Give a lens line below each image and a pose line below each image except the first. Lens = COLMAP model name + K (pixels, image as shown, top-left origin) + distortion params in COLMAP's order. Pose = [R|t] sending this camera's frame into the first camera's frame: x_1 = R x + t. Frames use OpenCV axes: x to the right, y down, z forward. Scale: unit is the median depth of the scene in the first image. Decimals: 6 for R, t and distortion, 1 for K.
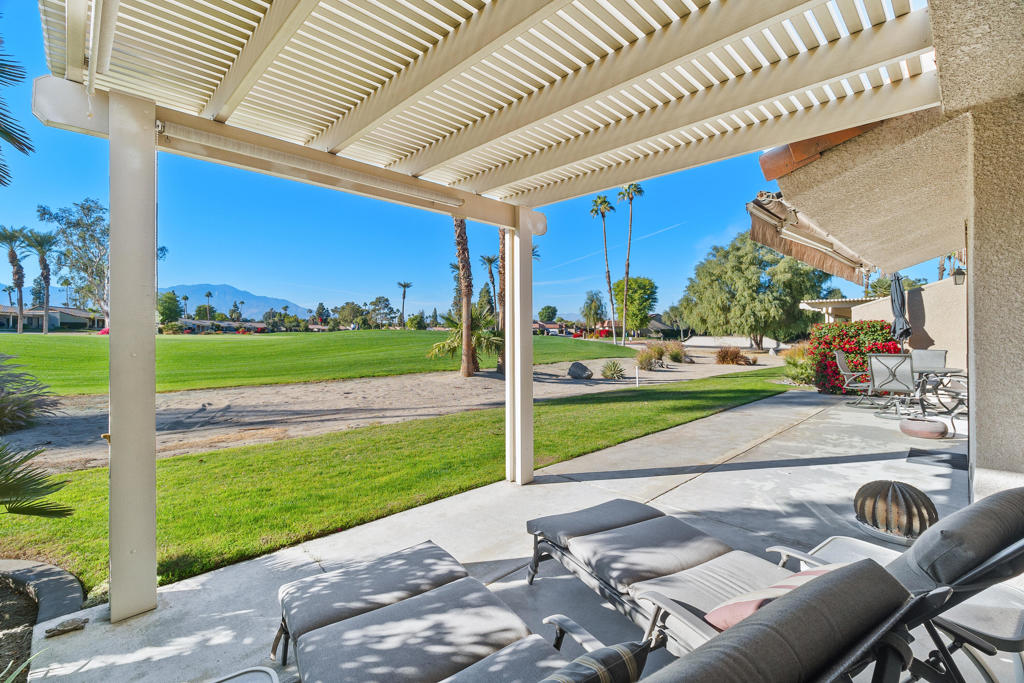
lens RADIAL K [[452.1, 0, 507.0], [0, 452.1, 323.4], [0, 0, 1]] dist [0.000656, -0.001371]
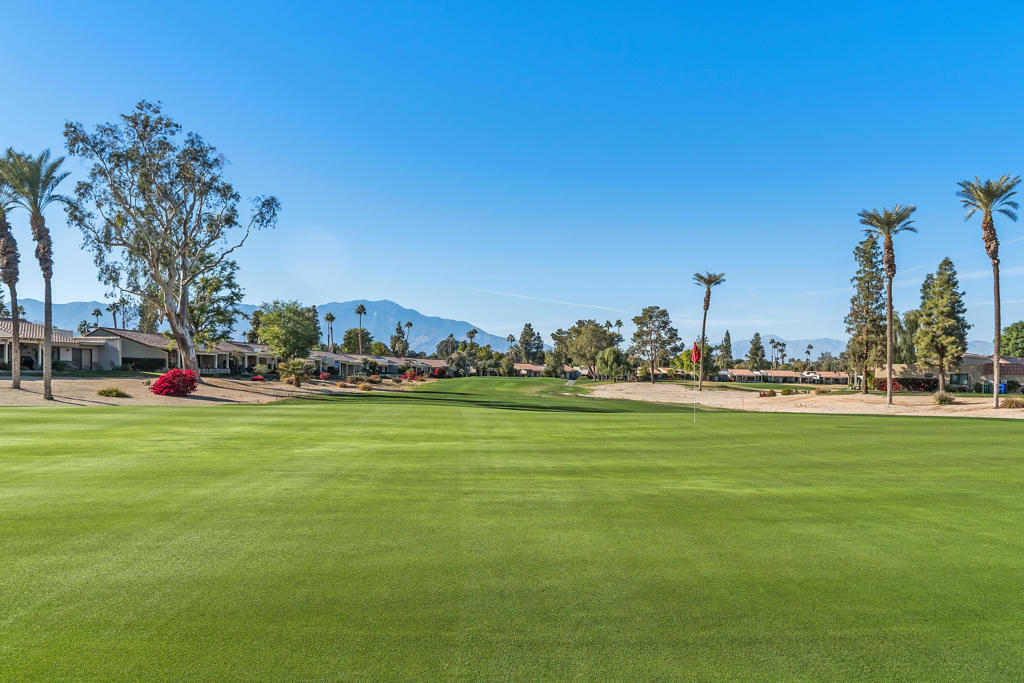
lens RADIAL K [[739.9, 0, 496.3], [0, 739.9, 400.9], [0, 0, 1]] dist [0.002860, -0.001691]
pose [[0.916982, 0.027949, -0.397949, -0.302963], [-0.006028, 0.998400, 0.056231, -0.004435], [0.398883, -0.049164, 0.915683, 0.496783]]
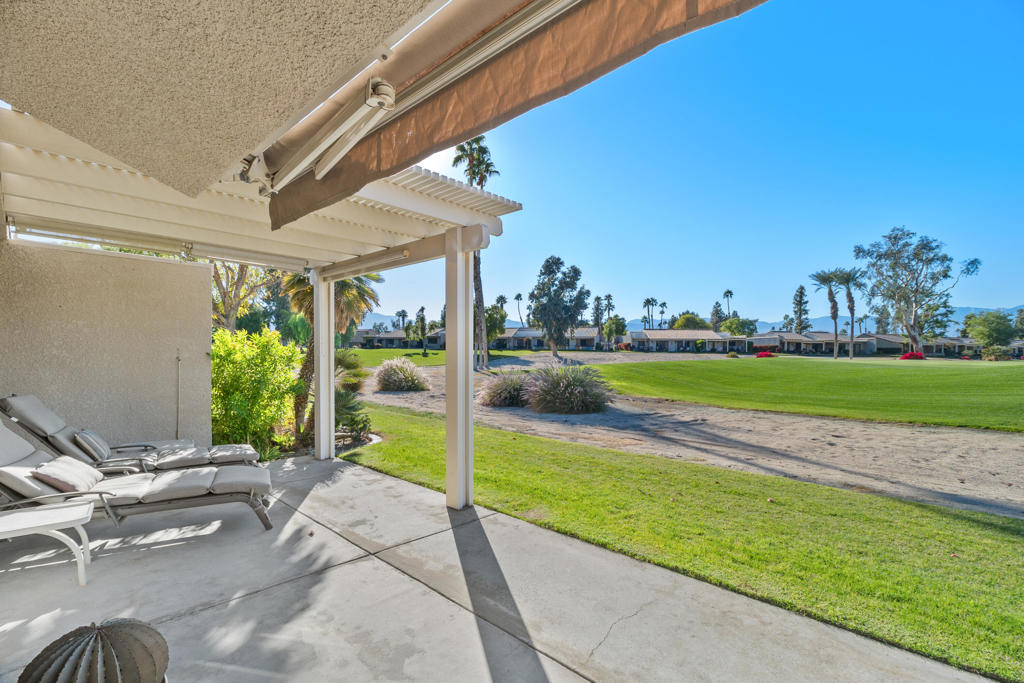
lens RADIAL K [[452.1, 0, 518.1], [0, 452.1, 360.7], [0, 0, 1]] dist [0.000656, -0.001371]
pose [[0.059814, 0.014134, -0.998109, 0.082756], [0.013609, 0.999795, 0.014974, 0.000892], [0.998117, -0.014479, 0.059609, 0.085527]]
